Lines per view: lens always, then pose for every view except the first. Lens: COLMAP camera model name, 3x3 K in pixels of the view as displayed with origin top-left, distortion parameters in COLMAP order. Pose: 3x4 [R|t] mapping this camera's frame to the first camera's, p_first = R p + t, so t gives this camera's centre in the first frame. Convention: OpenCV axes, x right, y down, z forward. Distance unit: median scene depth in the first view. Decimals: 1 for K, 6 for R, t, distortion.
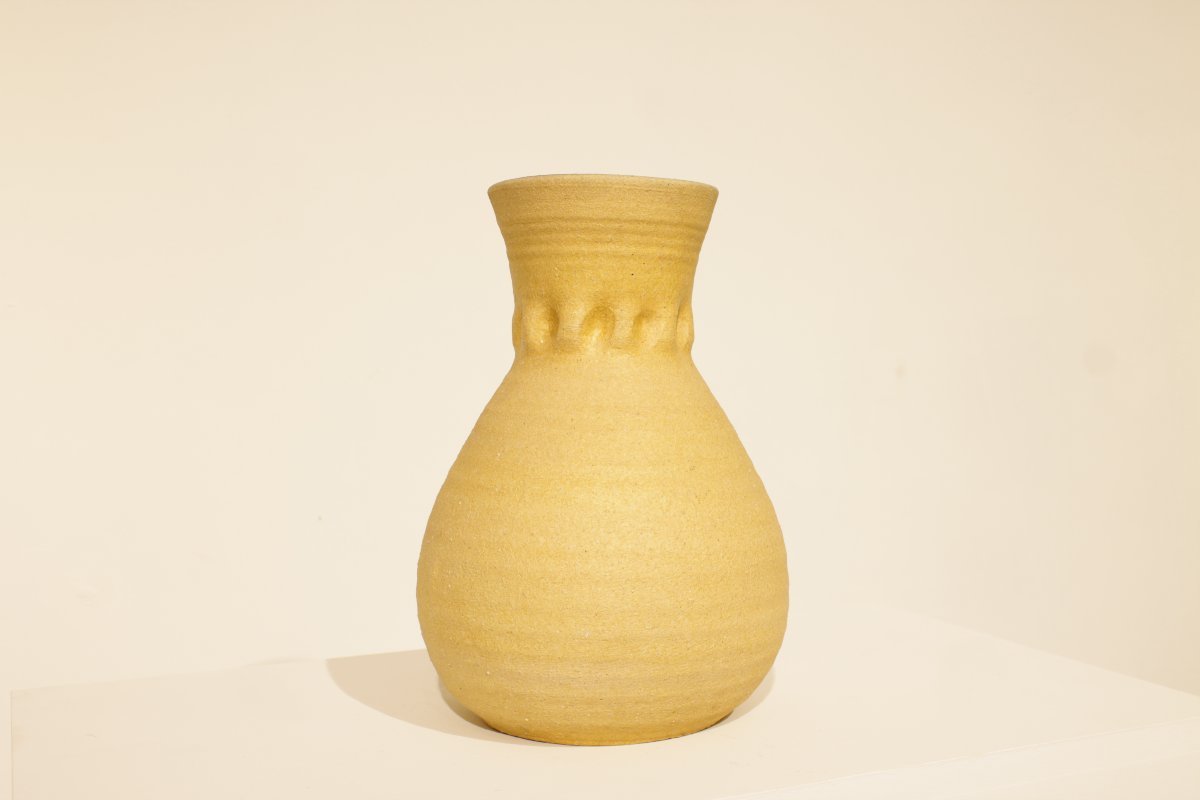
lens RADIAL K [[1461.6, 0, 606.5], [0, 1461.6, 395.6], [0, 0, 1]] dist [-0.088908, 0.000000]
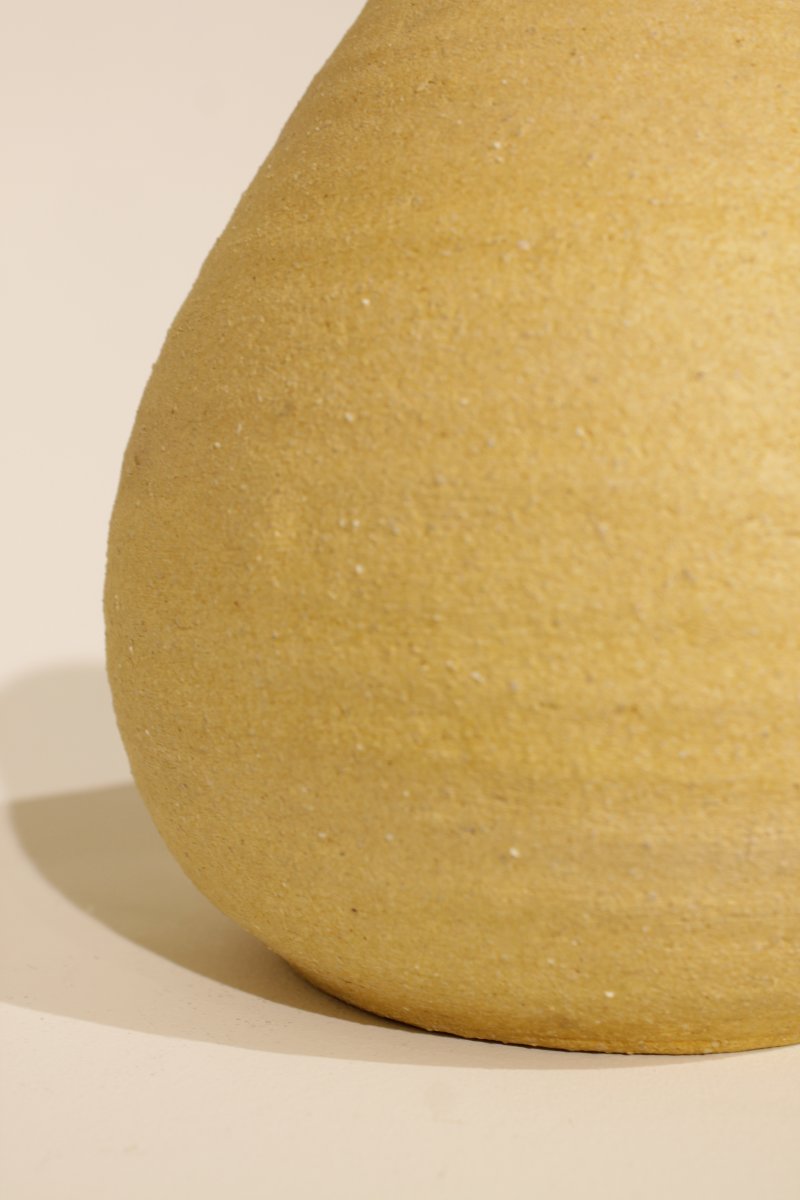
lens RADIAL K [[1674.8, 0, 407.3], [0, 1674.8, 603.7], [0, 0, 1]] dist [-0.047343, 0.000000]
pose [[0.934492, -0.010185, 0.355838, -0.220878], [-0.007239, 0.998840, 0.047598, 0.122051], [-0.355910, -0.047056, 0.933335, 0.682960]]
